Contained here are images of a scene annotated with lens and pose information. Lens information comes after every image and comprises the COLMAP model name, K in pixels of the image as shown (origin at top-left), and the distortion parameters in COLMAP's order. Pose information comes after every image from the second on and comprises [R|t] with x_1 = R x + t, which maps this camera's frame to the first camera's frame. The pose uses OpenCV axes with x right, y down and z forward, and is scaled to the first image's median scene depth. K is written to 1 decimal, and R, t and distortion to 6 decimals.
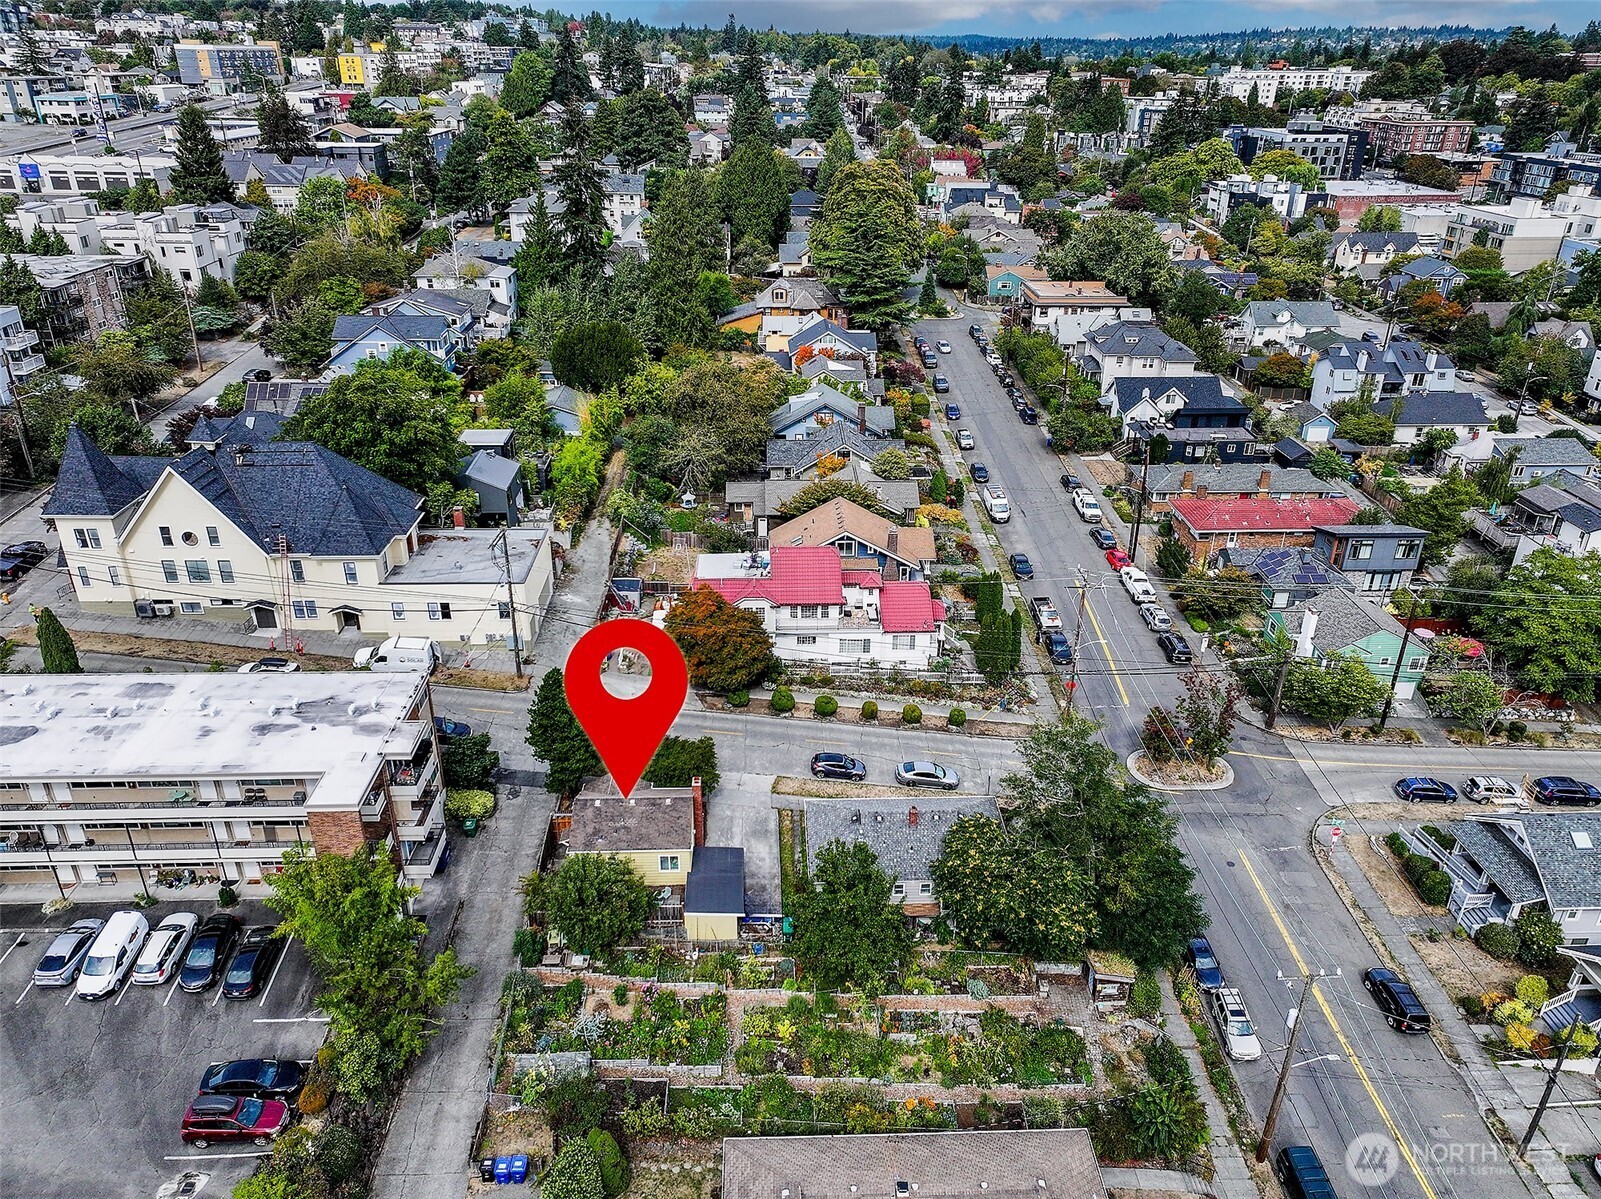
lens RADIAL K [[1120.3, 0, 800.5], [0, 1120.3, 599.5], [0, 0, 1]] dist [-0.002339, 0.022867]
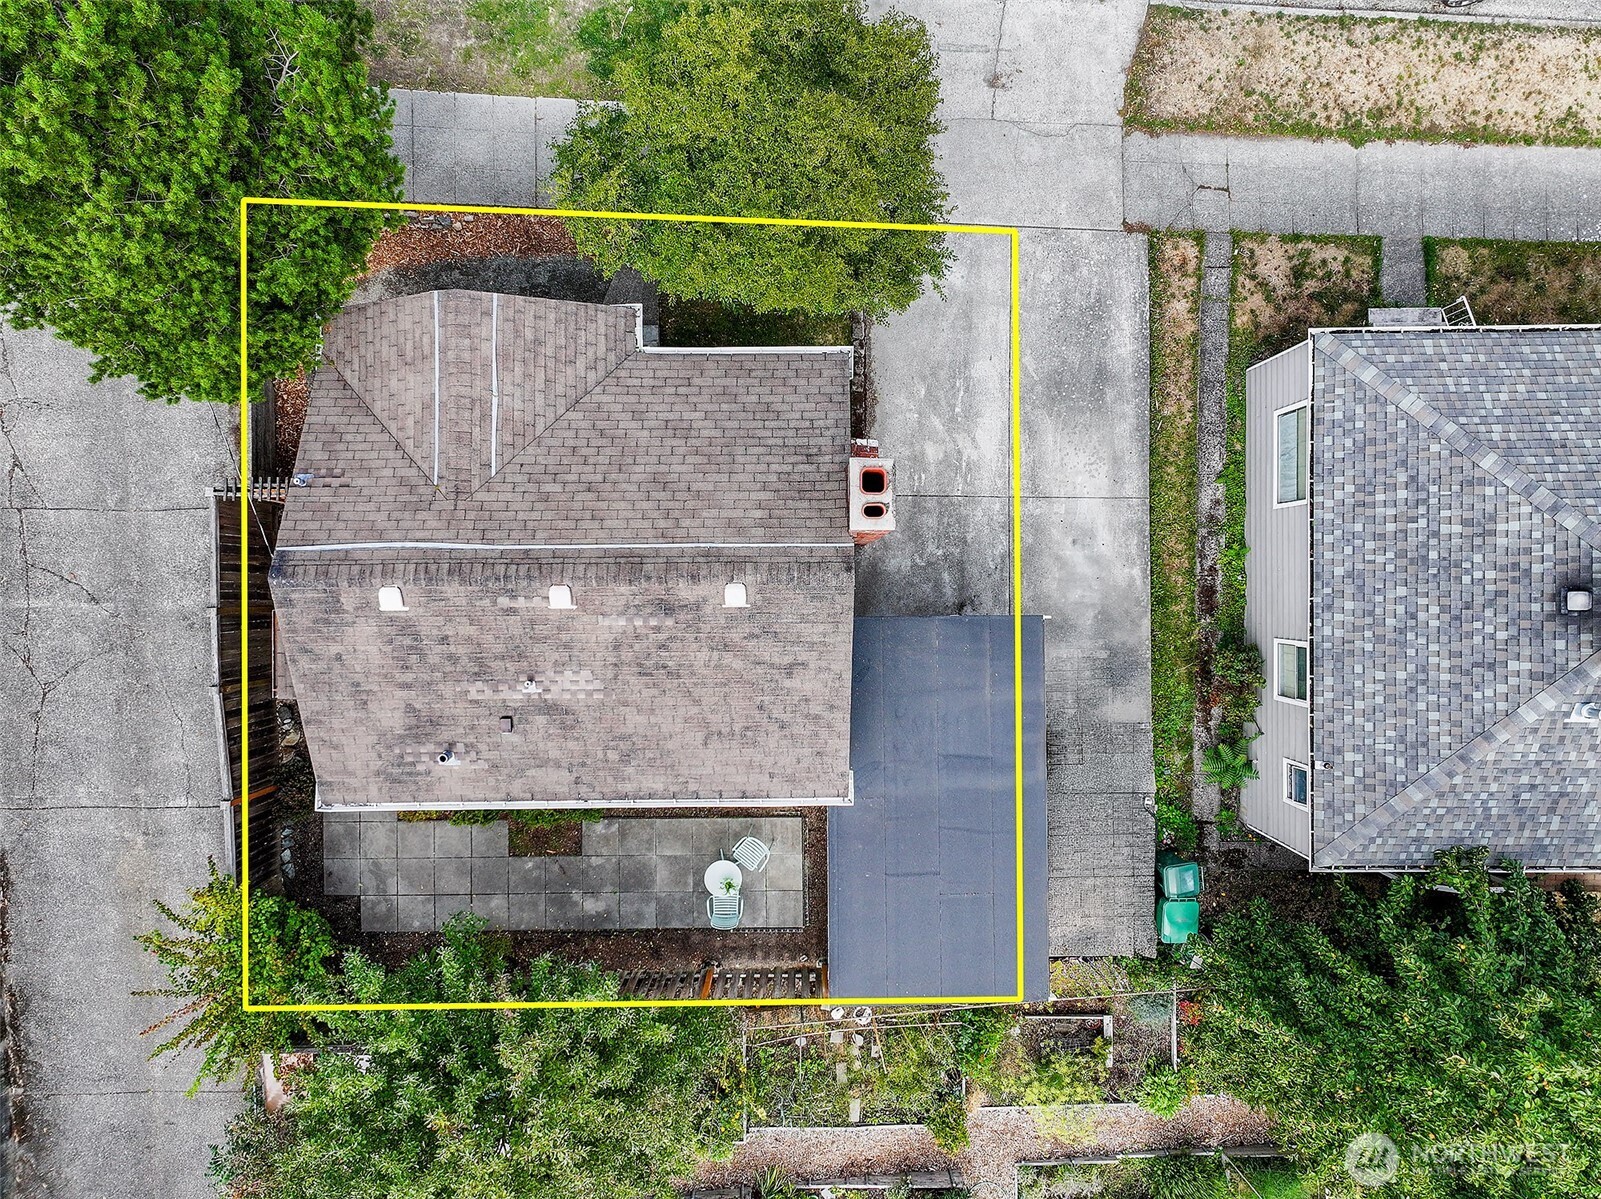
lens RADIAL K [[1120.3, 0, 800.5], [0, 1120.3, 599.5], [0, 0, 1]] dist [-0.002339, 0.022867]
pose [[0.999679, 0.025313, 0.000634, -0.084484], [-0.011074, 0.414544, 0.909962, -0.003728], [0.022771, -0.909677, 0.414691, 0.726766]]
